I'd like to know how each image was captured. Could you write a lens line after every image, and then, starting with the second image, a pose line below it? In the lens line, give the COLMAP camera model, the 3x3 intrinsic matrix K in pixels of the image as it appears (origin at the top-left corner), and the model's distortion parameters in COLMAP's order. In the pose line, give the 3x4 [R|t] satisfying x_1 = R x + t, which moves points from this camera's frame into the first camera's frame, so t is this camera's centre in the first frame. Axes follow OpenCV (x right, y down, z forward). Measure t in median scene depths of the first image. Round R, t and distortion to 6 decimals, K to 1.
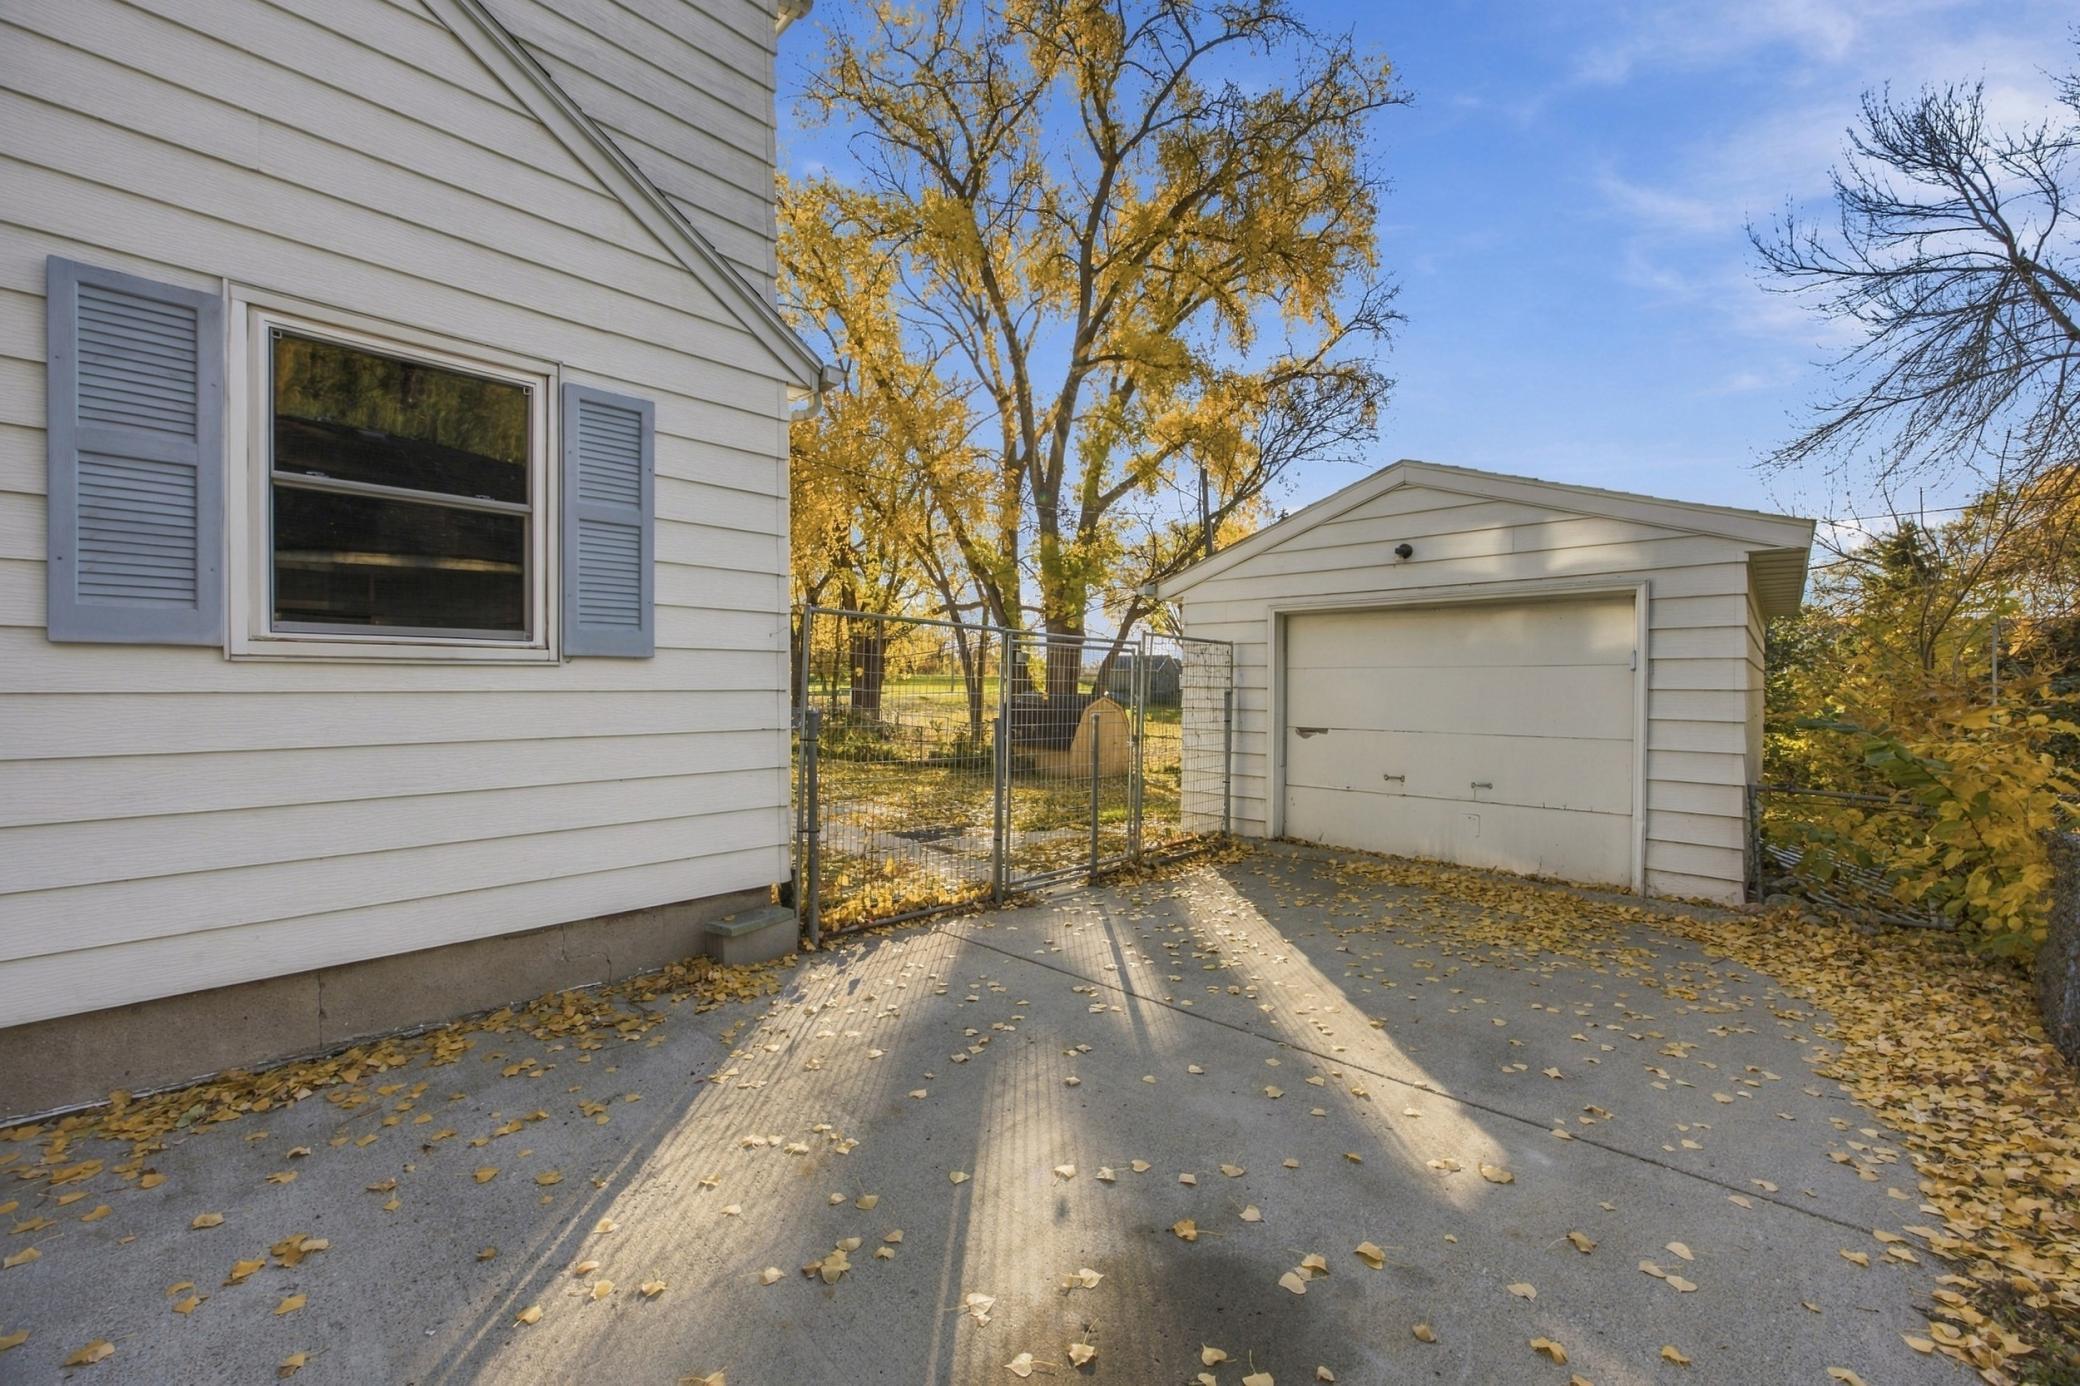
lens RADIAL K [[835.2, 0, 1040.9], [0, 835.2, 683.6], [0, 0, 1]] dist [-0.003463, 0.000491]
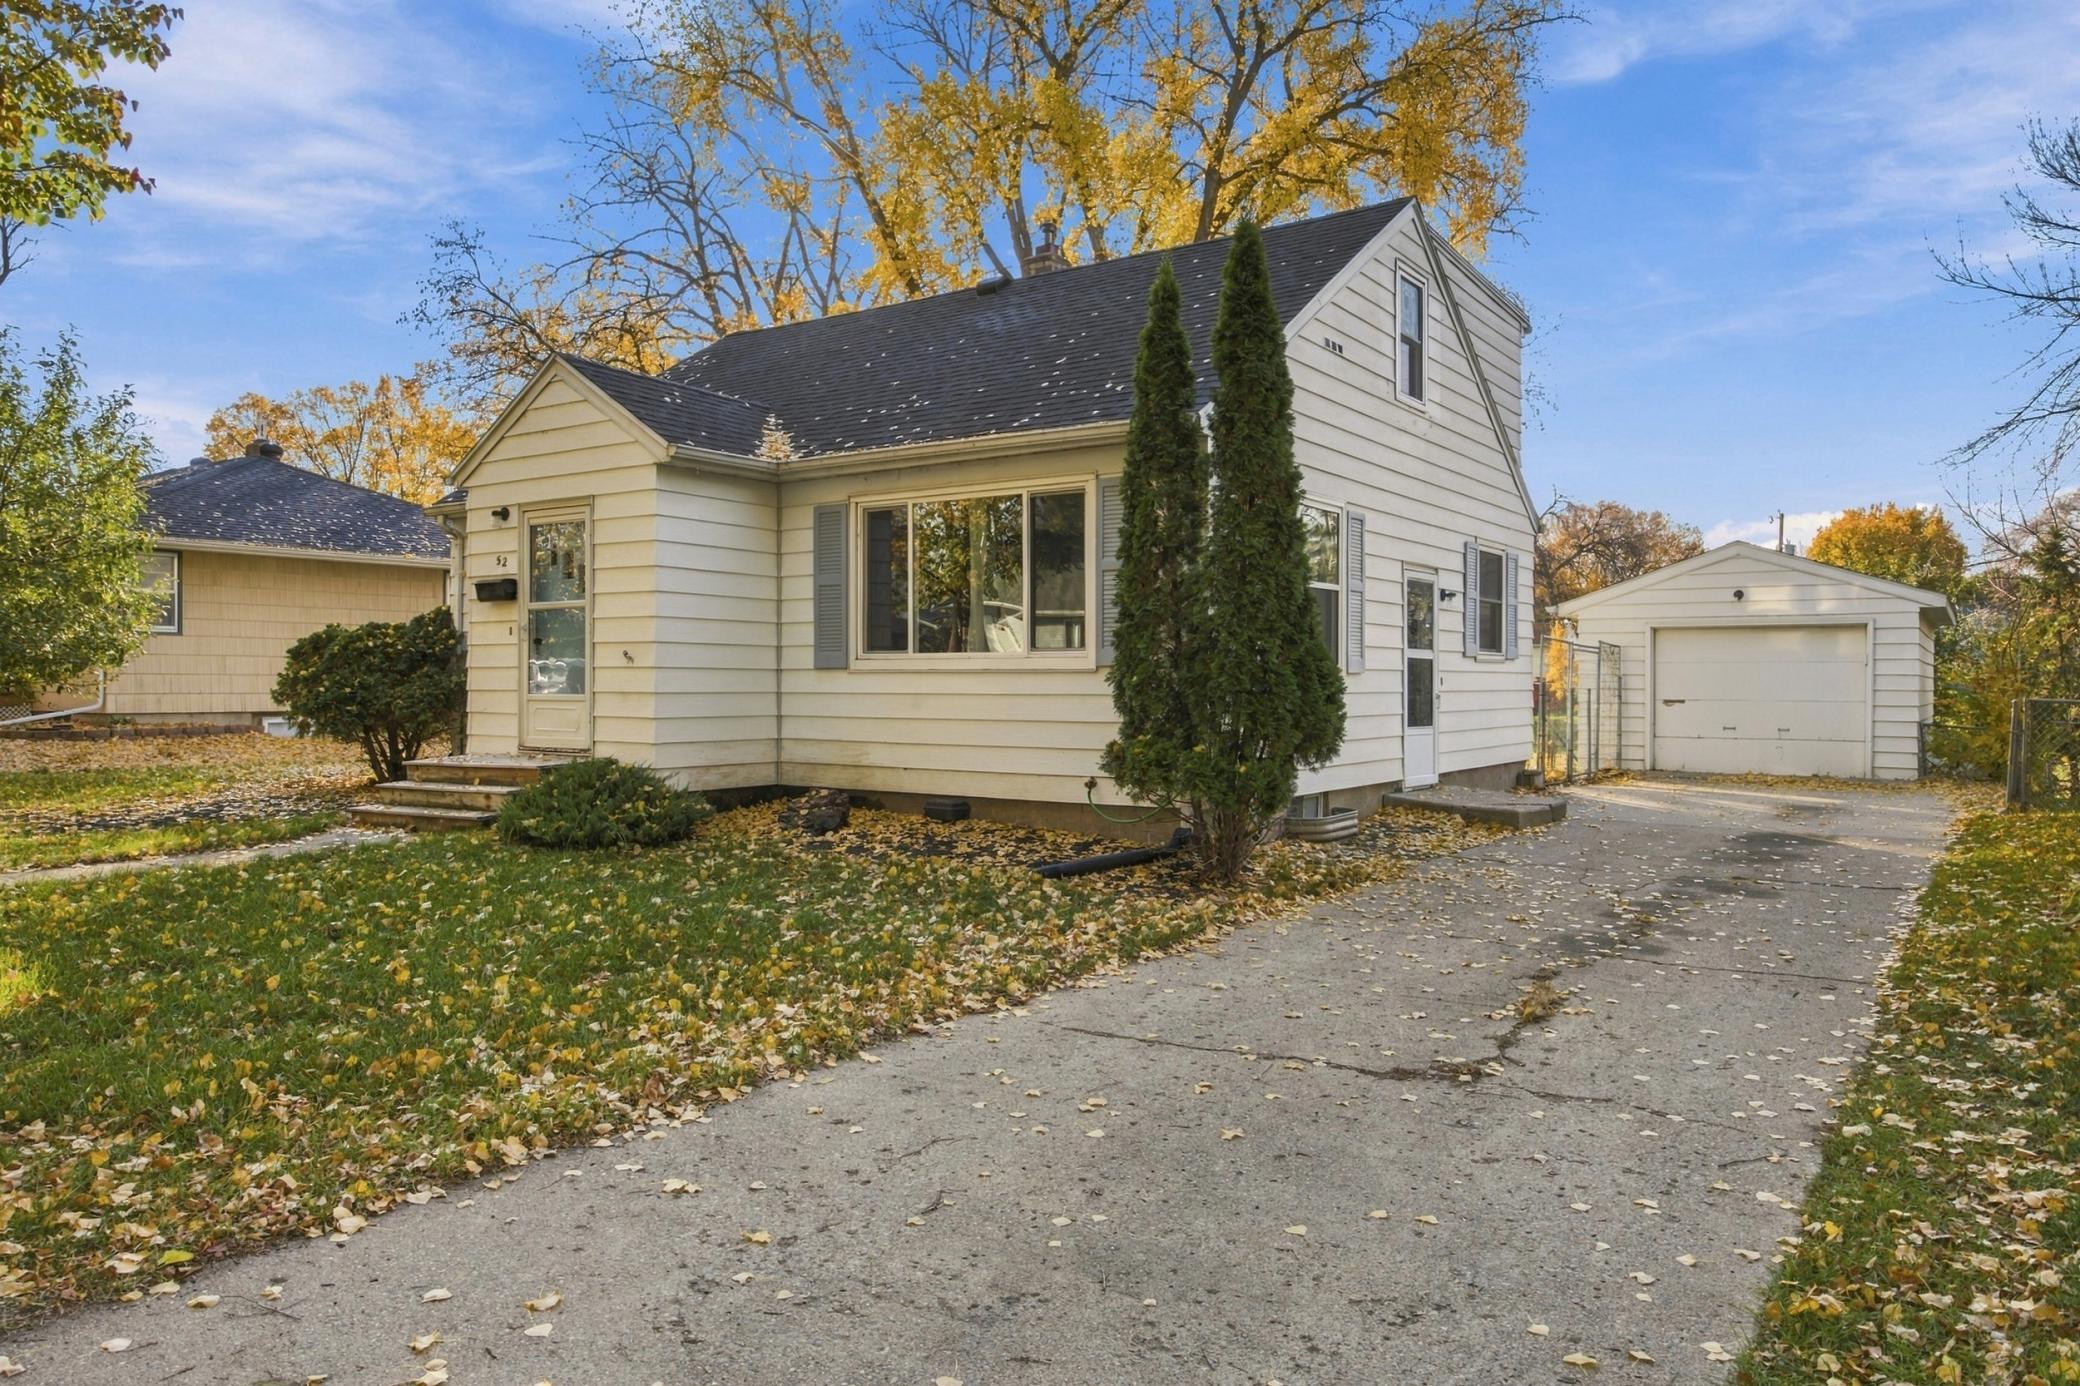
lens RADIAL K [[1371.9, 0, 1061.0], [0, 1371.9, 677.1], [0, 0, 1]] dist [-0.028227, 0.030761]
pose [[0.991114, 0.000177, 0.133018, -0.409999], [-0.000328, 0.999999, 0.001115, 0.002177], [-0.133018, -0.001148, 0.991113, -0.495315]]
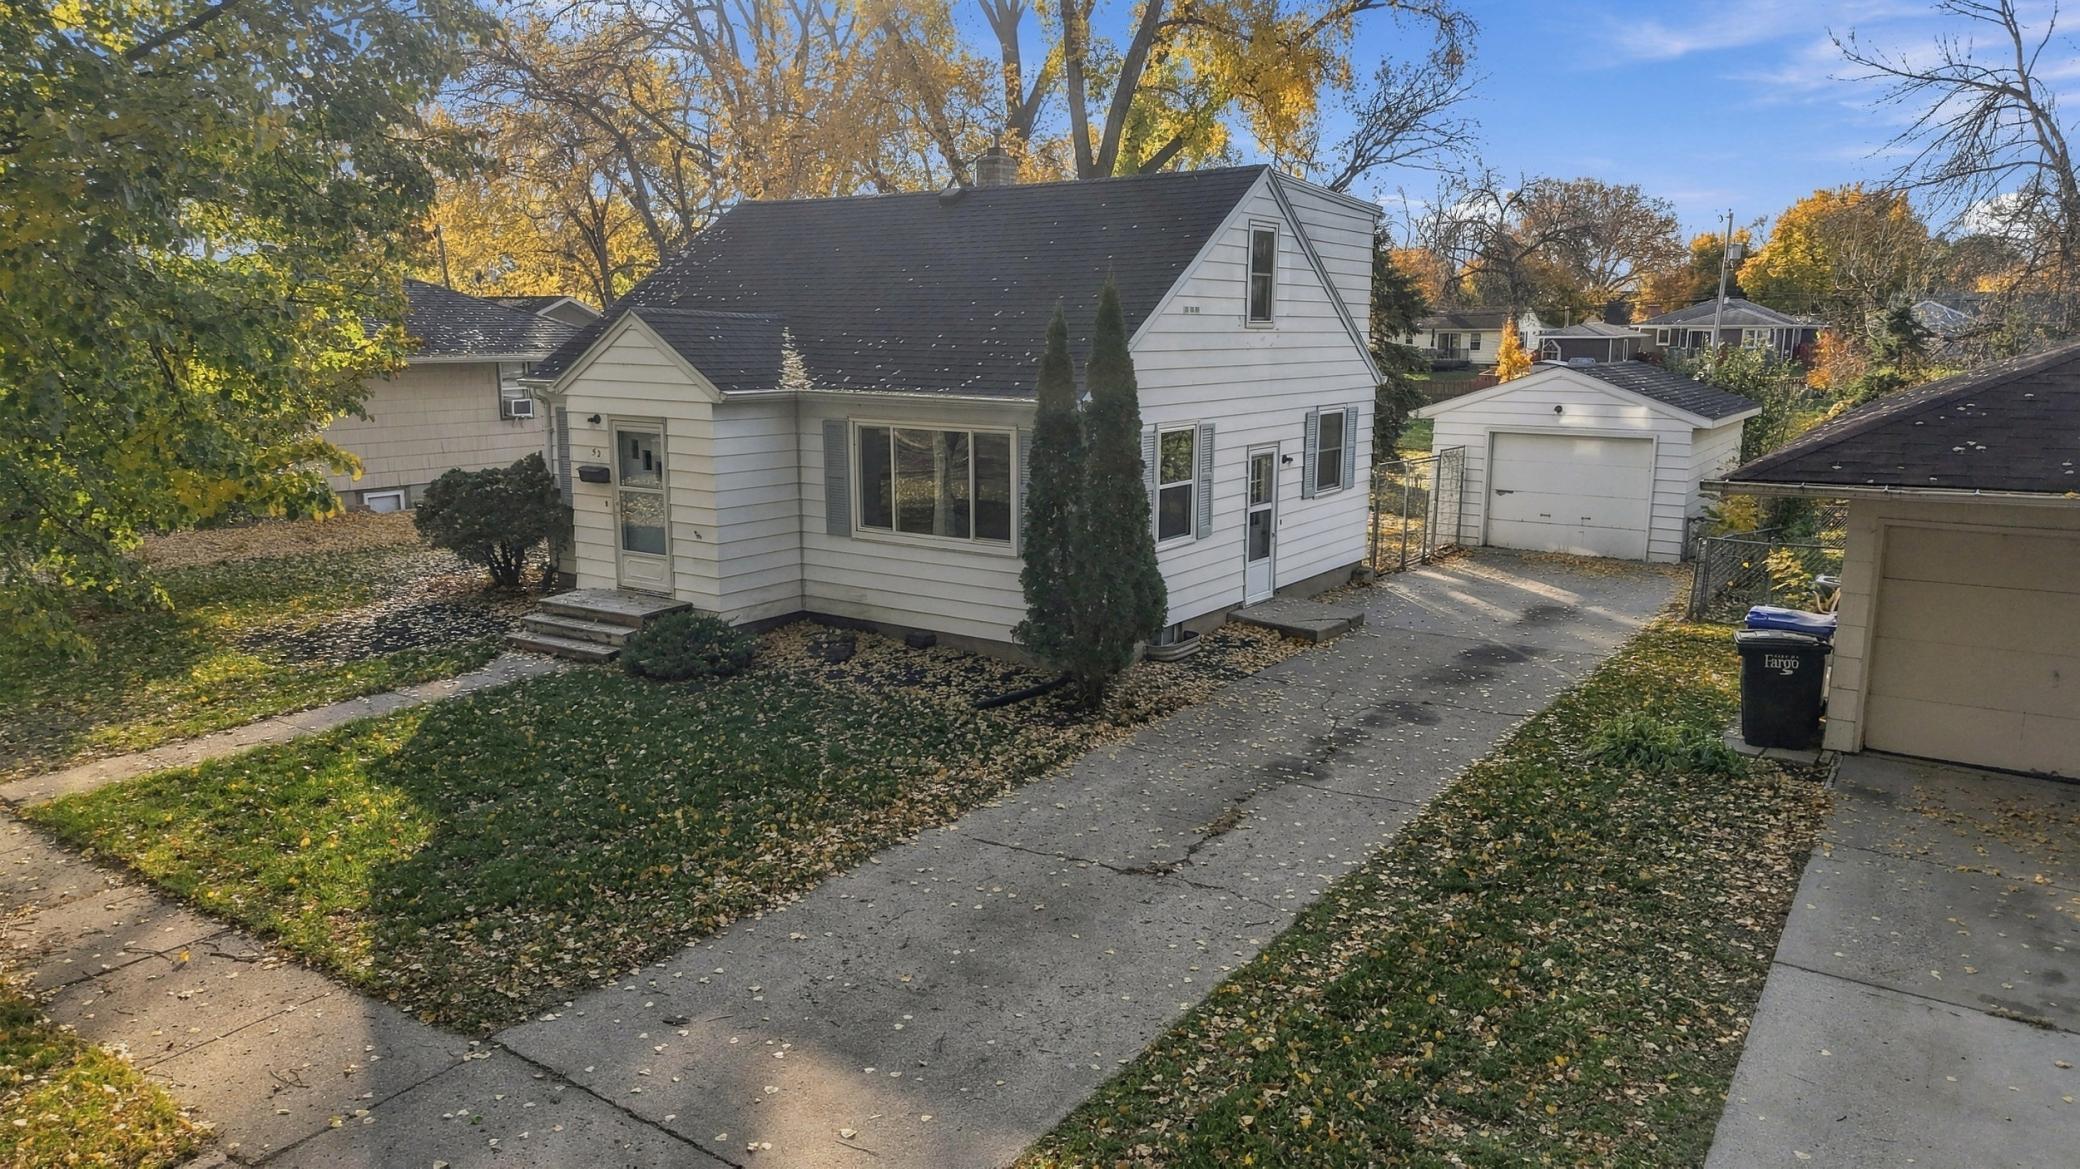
lens RADIAL K [[1305.4, 0, 1046.9], [0, 1305.4, 579.8], [0, 0, 1]] dist [0.041803, -0.009495]
pose [[0.990586, -0.022392, 0.135047, -0.411288], [-0.001411, 0.984809, 0.173637, -0.096916], [-0.136884, -0.172192, 0.975506, -0.675124]]
